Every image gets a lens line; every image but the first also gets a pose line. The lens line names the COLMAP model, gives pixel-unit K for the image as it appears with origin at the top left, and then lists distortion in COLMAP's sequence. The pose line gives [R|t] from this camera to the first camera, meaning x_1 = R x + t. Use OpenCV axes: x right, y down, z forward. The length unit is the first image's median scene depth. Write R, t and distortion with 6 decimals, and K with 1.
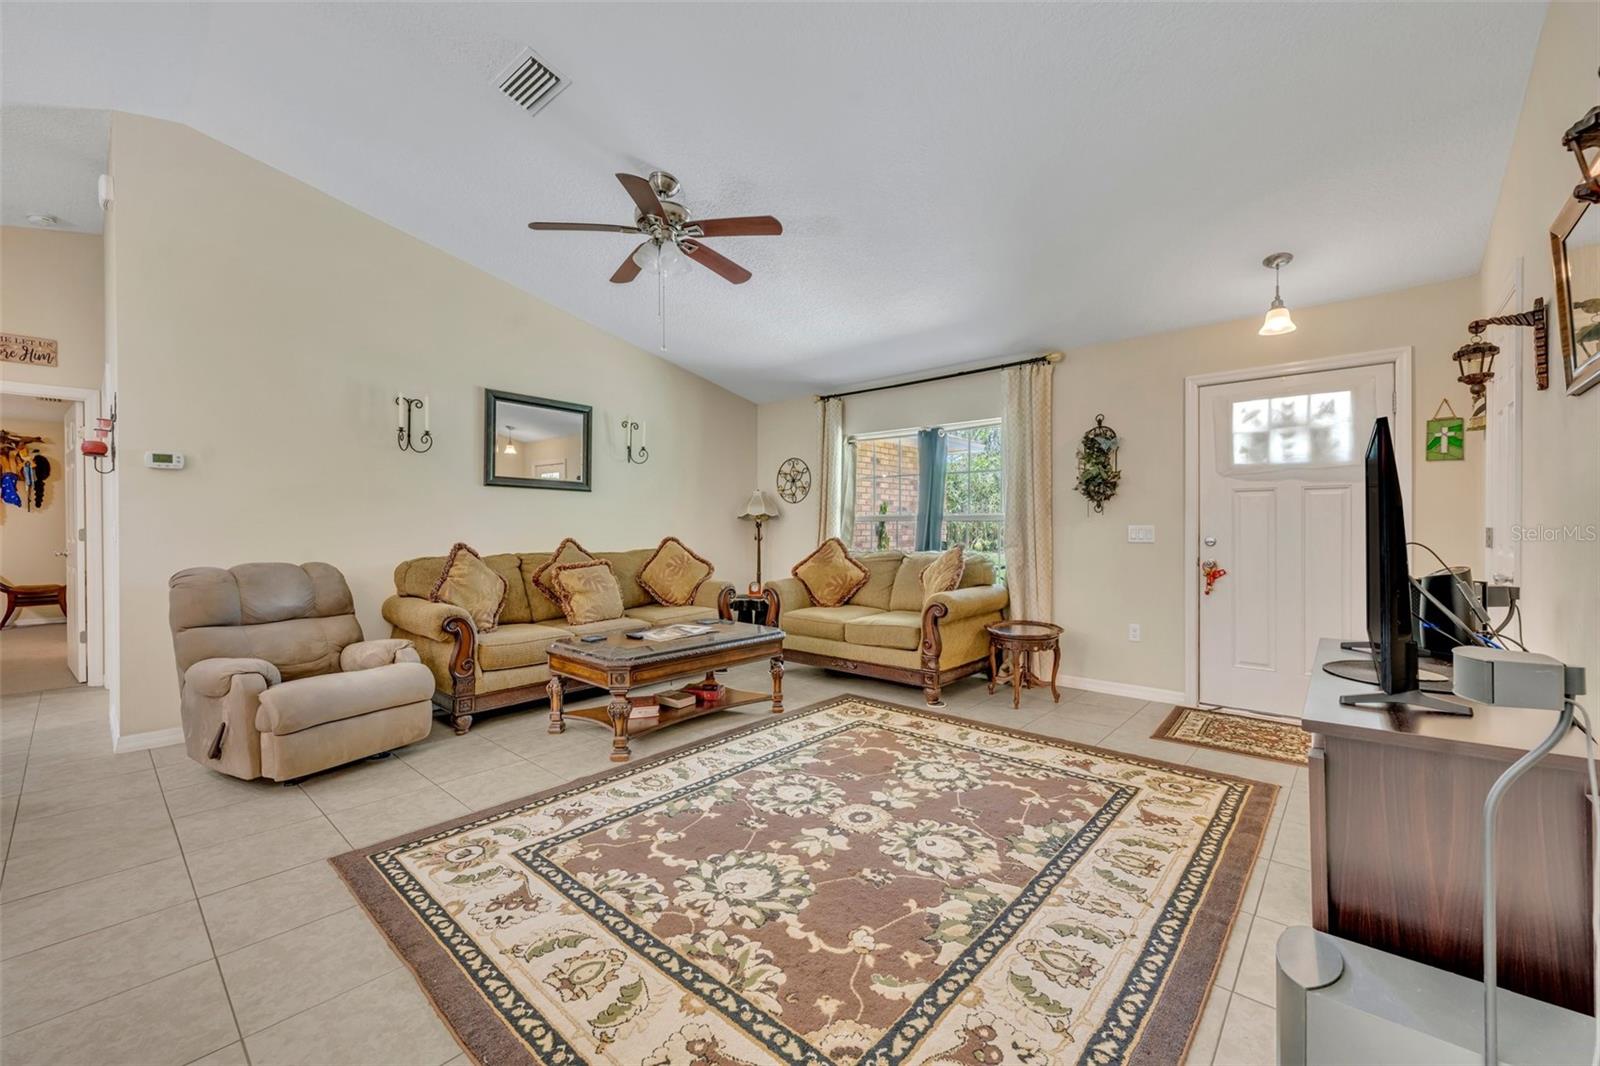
lens RADIAL K [[640.8, 0, 799.2], [0, 640.8, 530.3], [0, 0, 1]] dist [-0.002437, 0.000510]
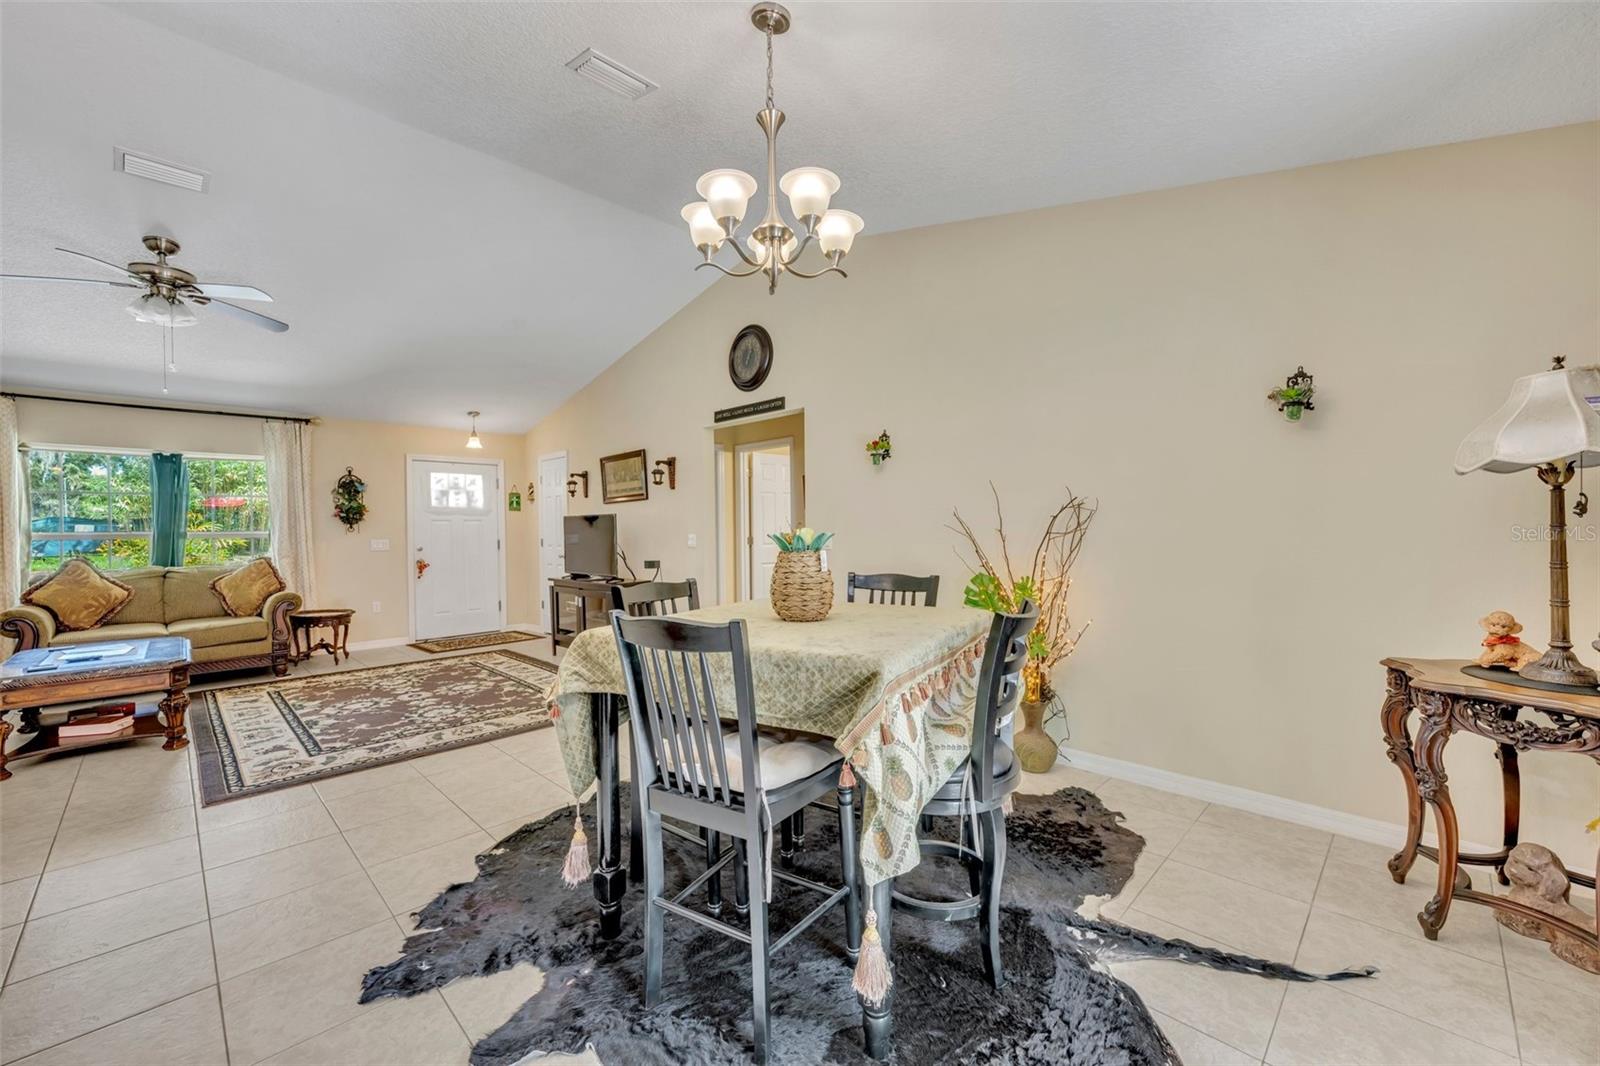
lens RADIAL K [[640.8, 0, 800.5], [0, 640.8, 536.1], [0, 0, 1]] dist [-0.002437, 0.000510]
pose [[0.059381, -0.007893, 0.998204, -1.382429], [0.018576, 0.999804, 0.006800, -0.013030], [-0.998063, 0.018139, 0.059516, -0.206618]]
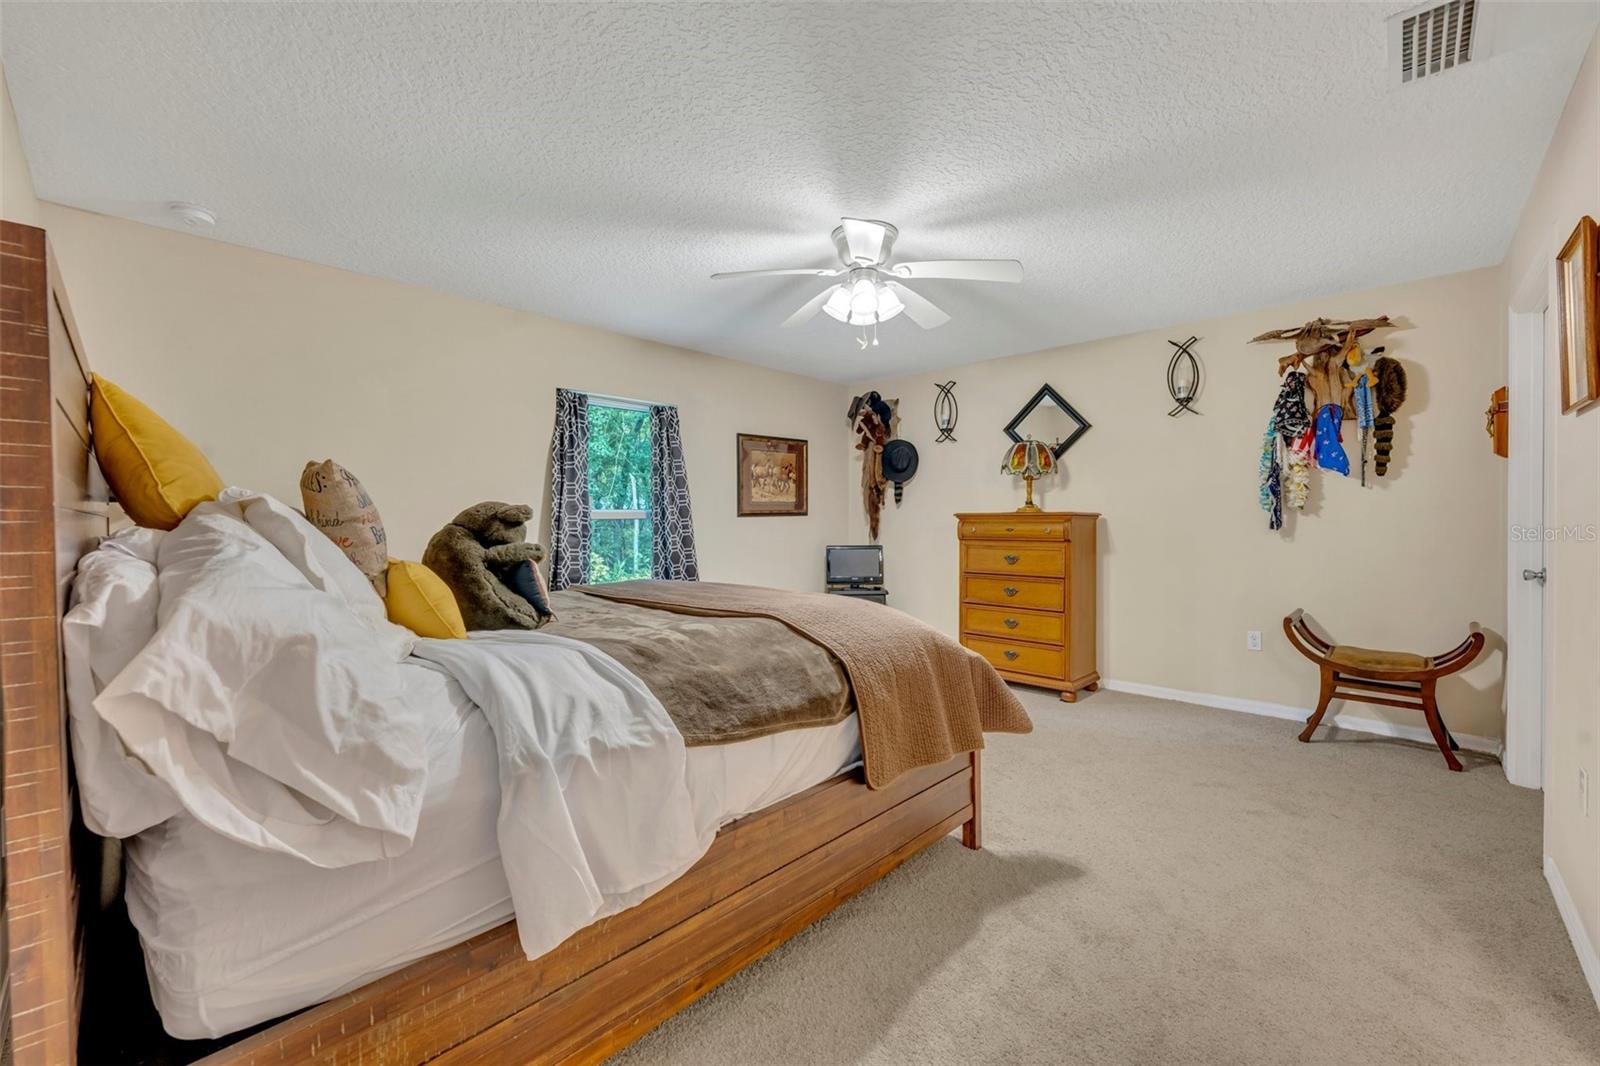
lens RADIAL K [[640.8, 0, 801.2], [0, 640.8, 526.7], [0, 0, 1]] dist [-0.002437, 0.000510]
pose [[-0.027467, 0.015734, -0.999499, -1.755719], [-0.000599, 0.999876, 0.015756, -0.016662], [0.999623, 0.001031, -0.027454, 1.456678]]
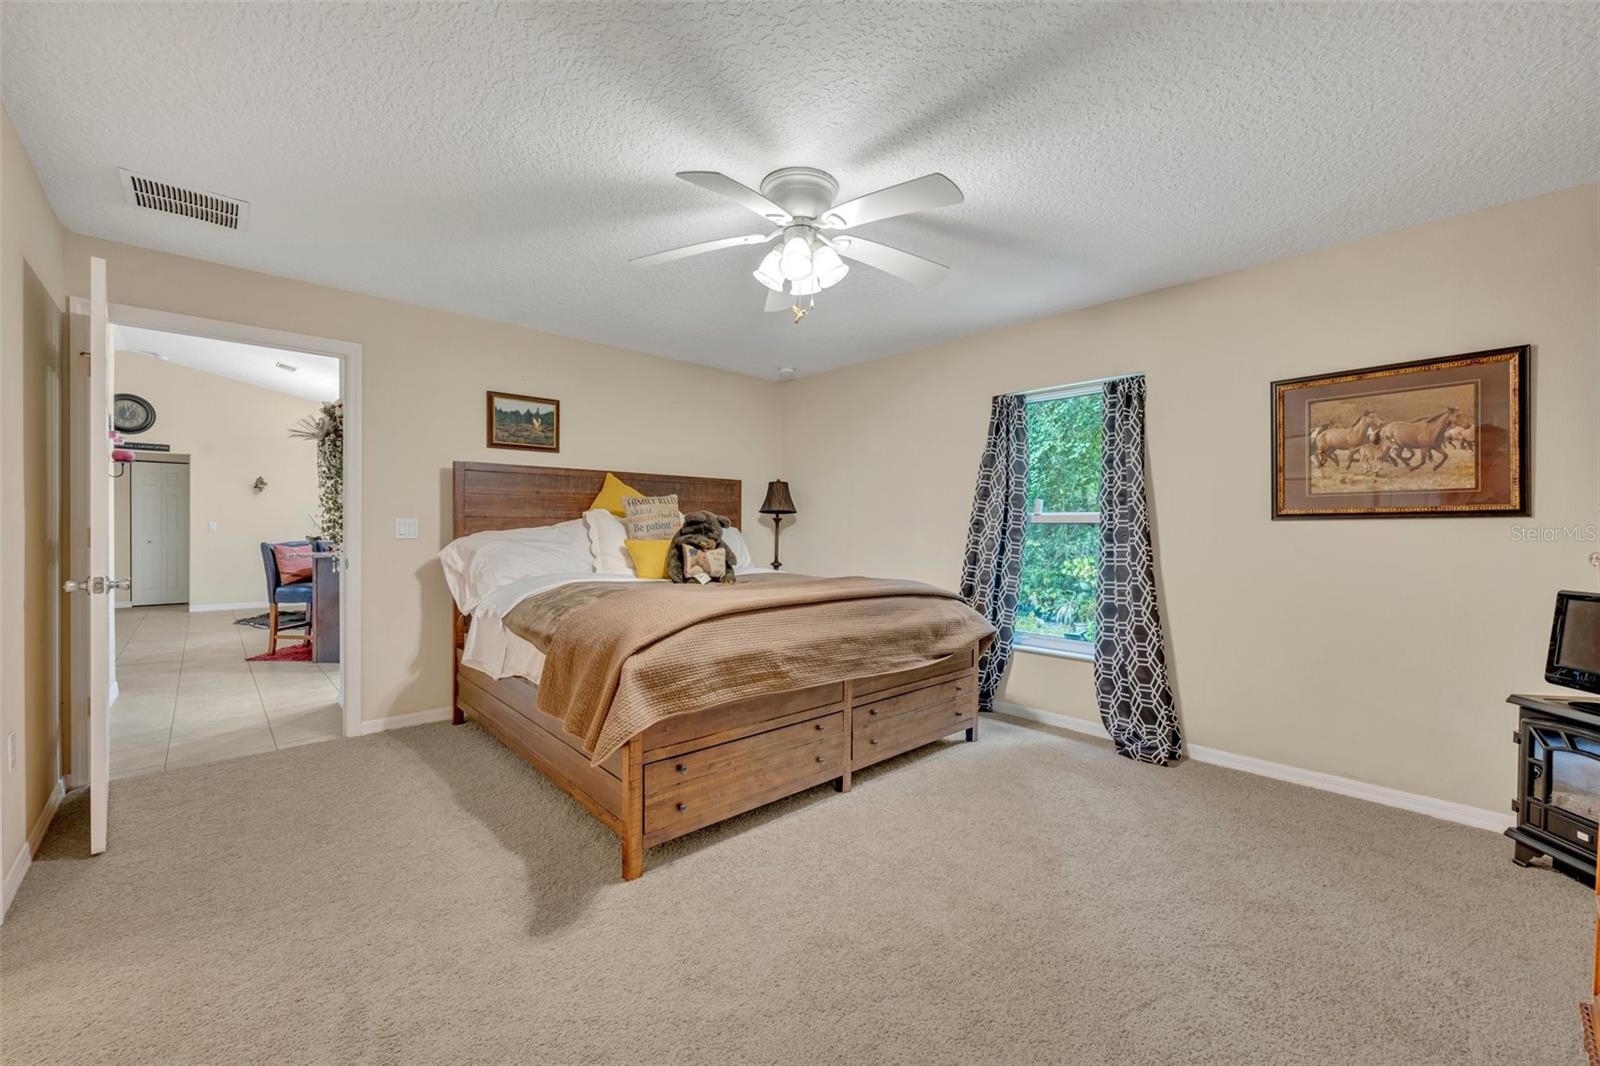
lens RADIAL K [[640.8, 0, 802.4], [0, 640.8, 530.4], [0, 0, 1]] dist [-0.002437, 0.000510]
pose [[-0.995530, -0.002955, 0.094396, -2.768499], [-0.001721, 0.999912, 0.013149, -0.011807], [-0.094426, 0.012928, -0.995448, 2.313255]]
